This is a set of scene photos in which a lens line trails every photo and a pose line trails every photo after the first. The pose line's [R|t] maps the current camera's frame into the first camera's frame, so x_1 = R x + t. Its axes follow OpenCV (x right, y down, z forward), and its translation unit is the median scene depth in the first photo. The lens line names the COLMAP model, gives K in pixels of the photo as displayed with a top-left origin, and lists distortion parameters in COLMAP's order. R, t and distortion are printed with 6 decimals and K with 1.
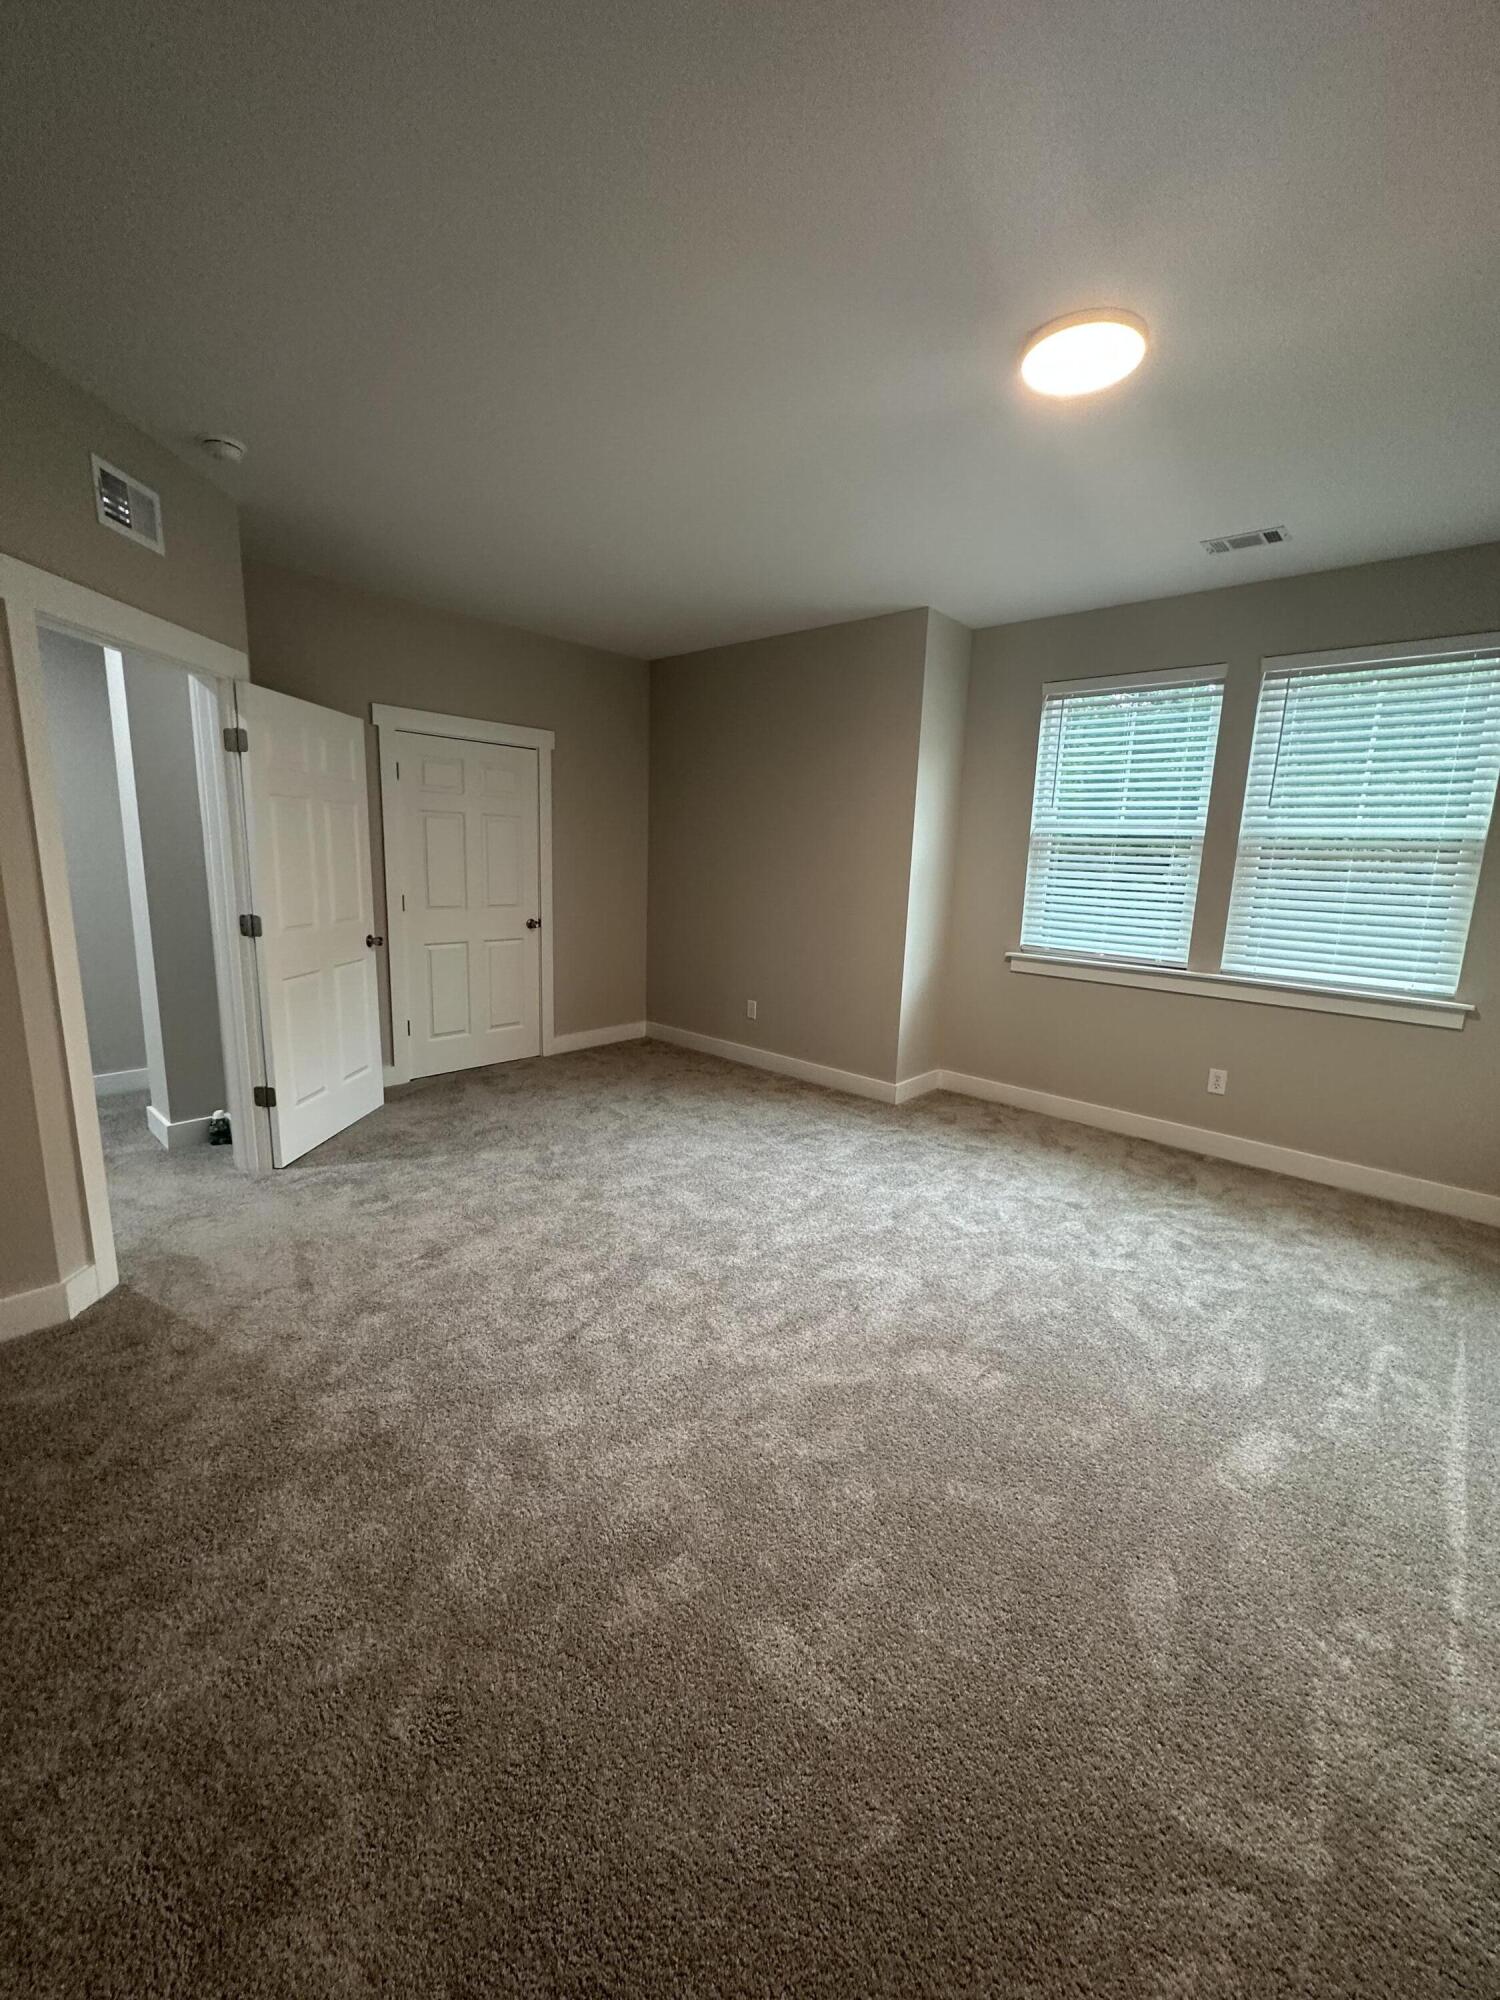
lens RADIAL K [[797.2, 0, 750.0], [0, 797.2, 1000.0], [0, 0, 1]] dist [-0.000907, 0.000303]
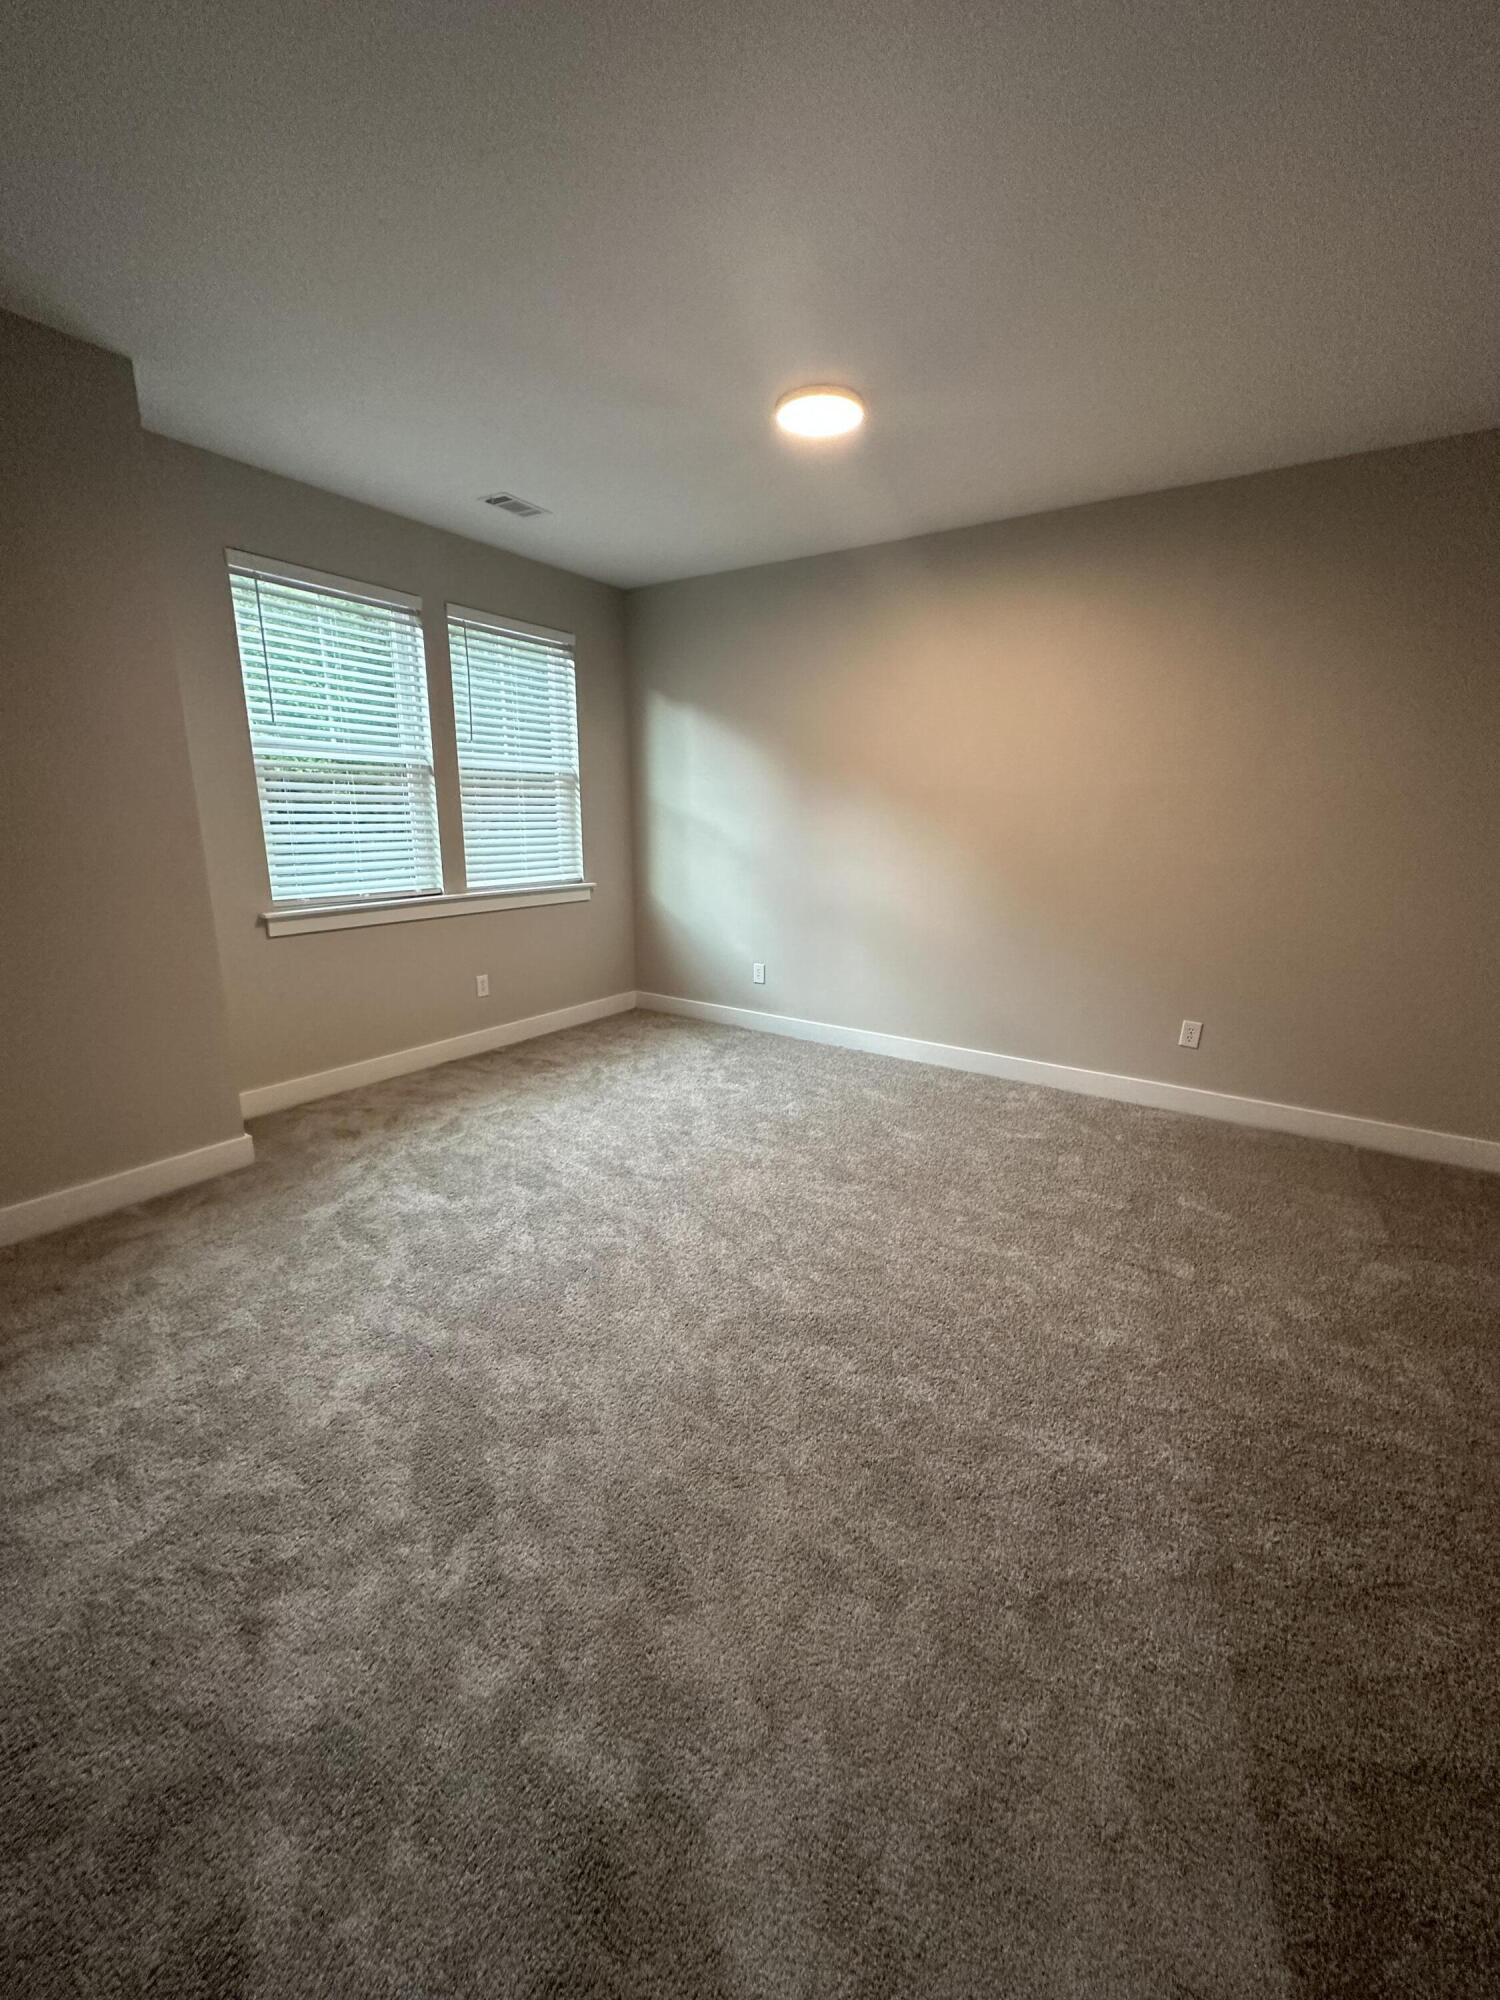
lens RADIAL K [[797.2, 0, 750.0], [0, 797.2, 1000.0], [0, 0, 1]] dist [-0.000907, 0.000303]
pose [[-0.137688, -0.266767, 0.953875, -0.824312], [0.163689, 0.943677, 0.287542, -0.212025], [-0.976856, 0.195730, -0.086266, 1.066054]]
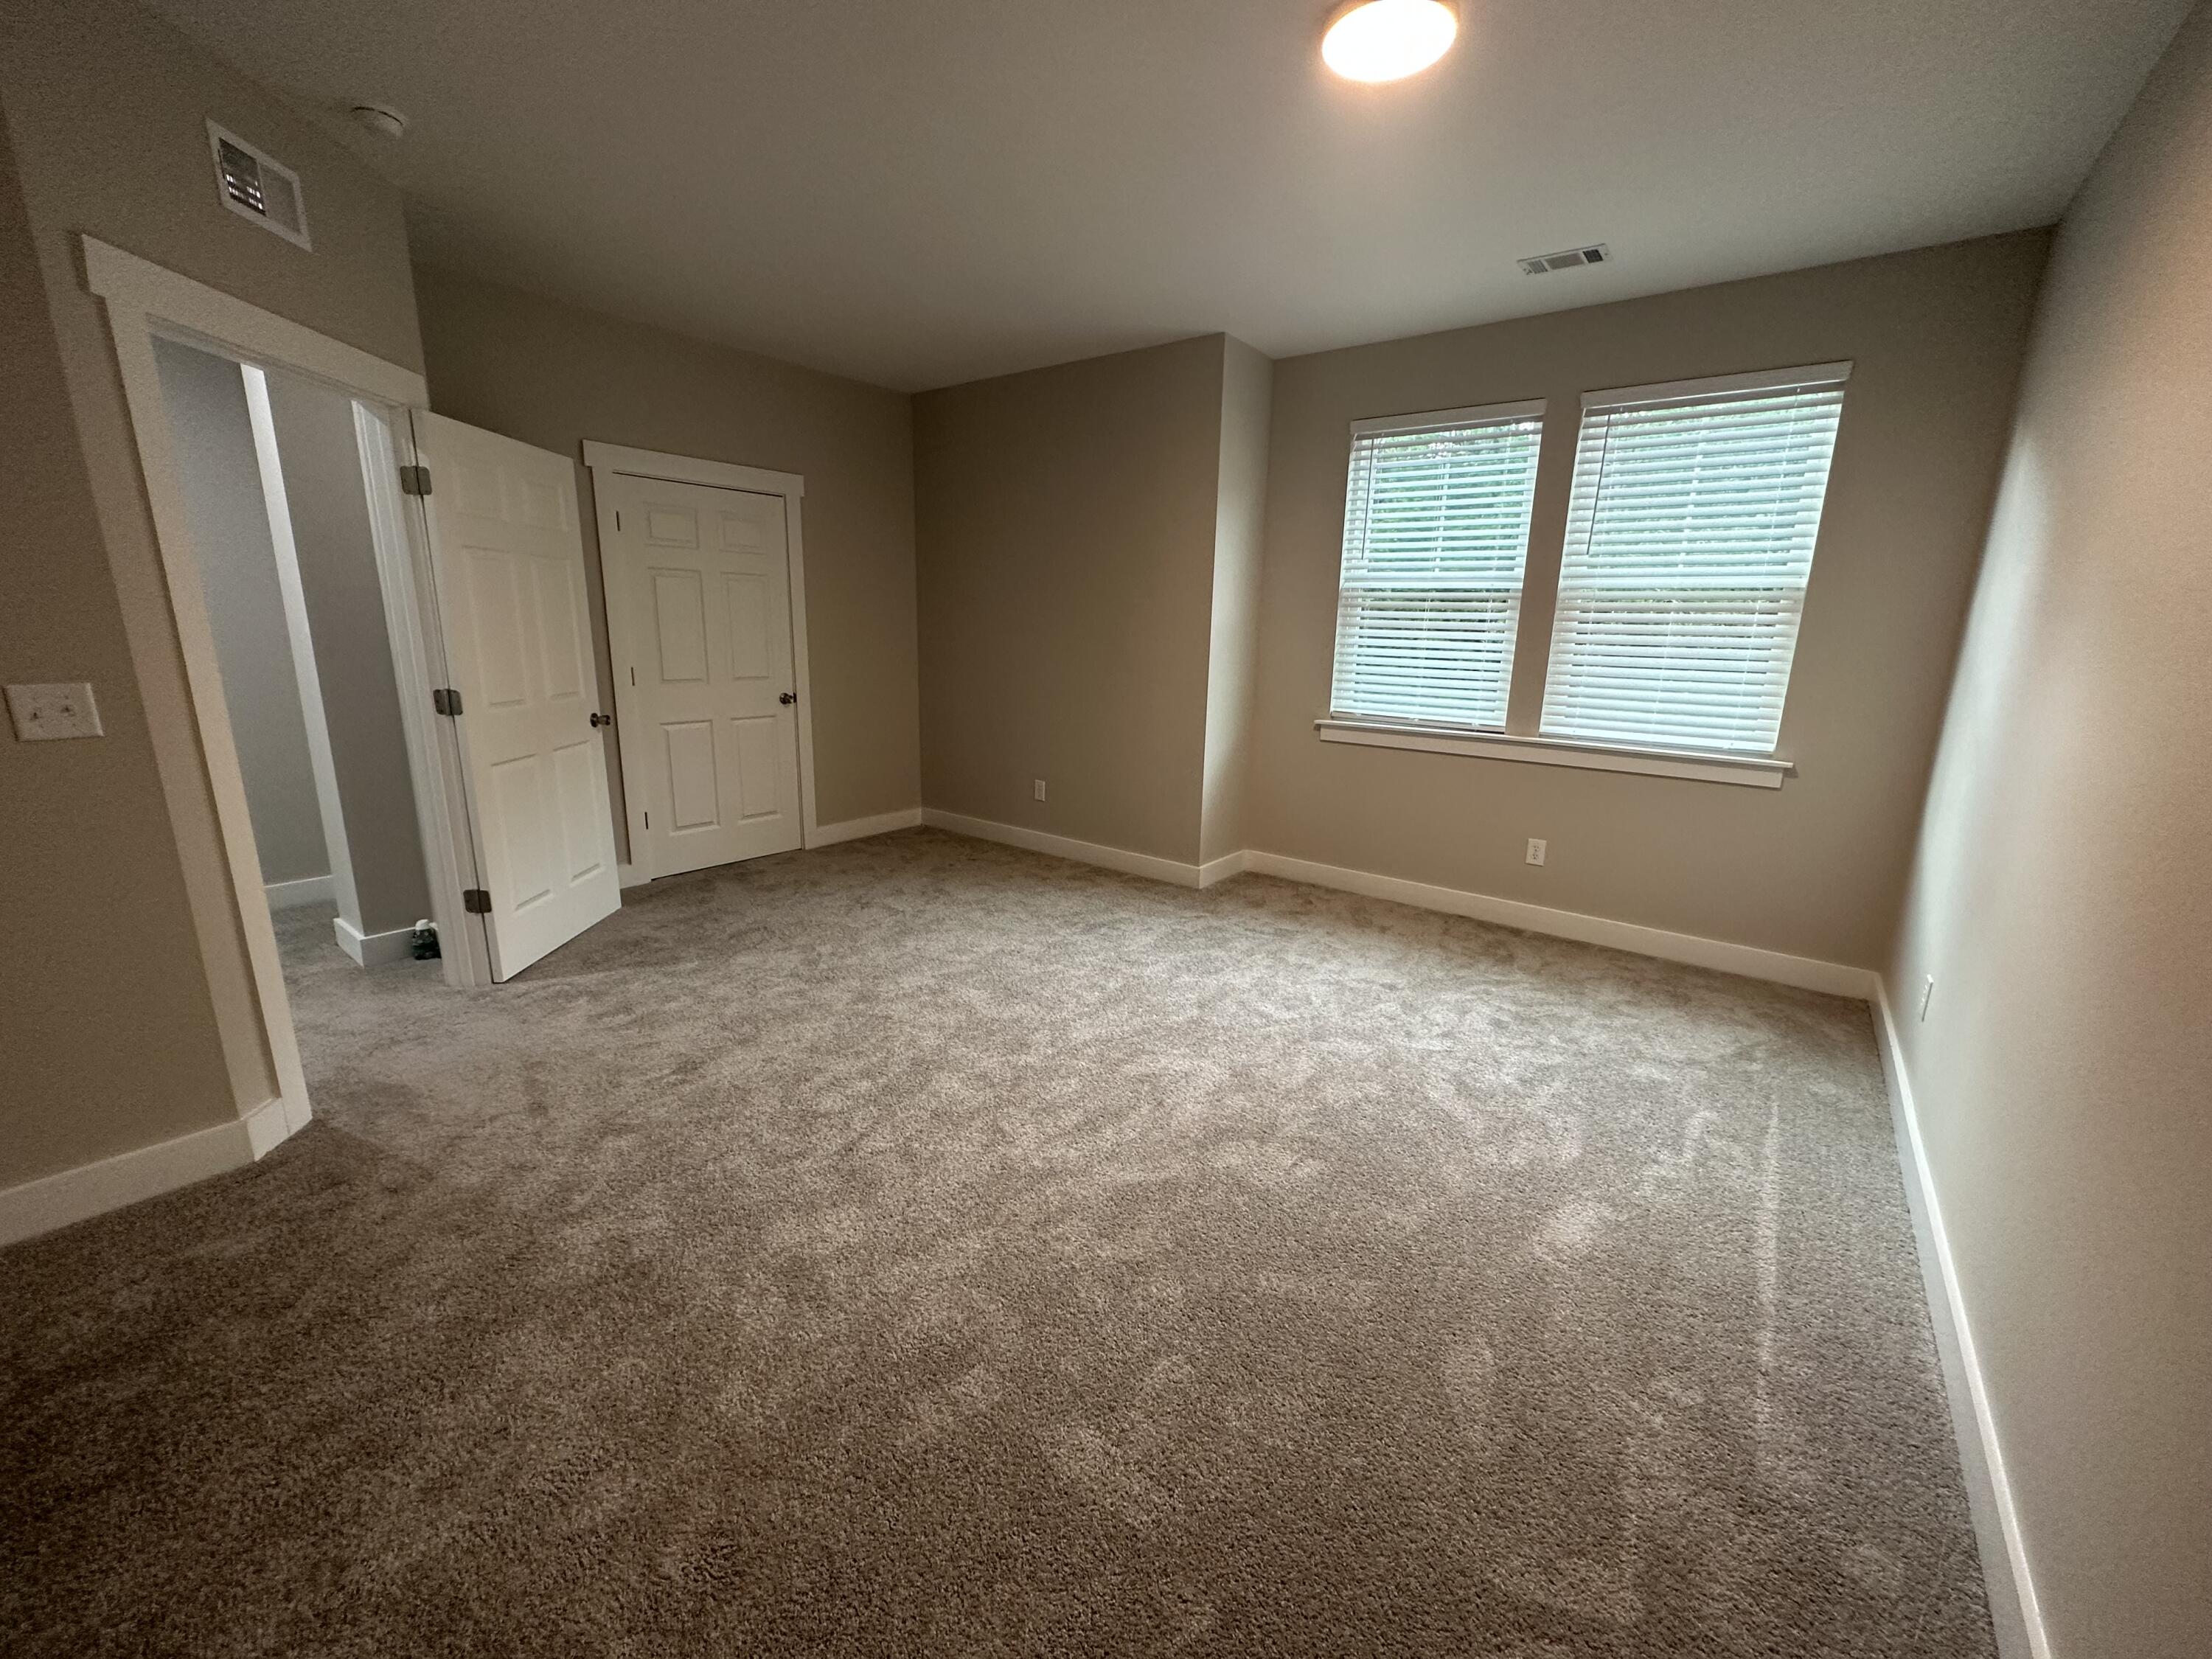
lens RADIAL K [[883.1, 0, 1106.0], [0, 883.1, 829.5], [0, 0, 1]] dist [-0.000562, 0.000135]
pose [[0.996870, -0.027947, 0.073950, 0.003266], [0.024401, 0.998529, 0.048419, 0.018627], [-0.075195, -0.046463, 0.996086, -0.002737]]
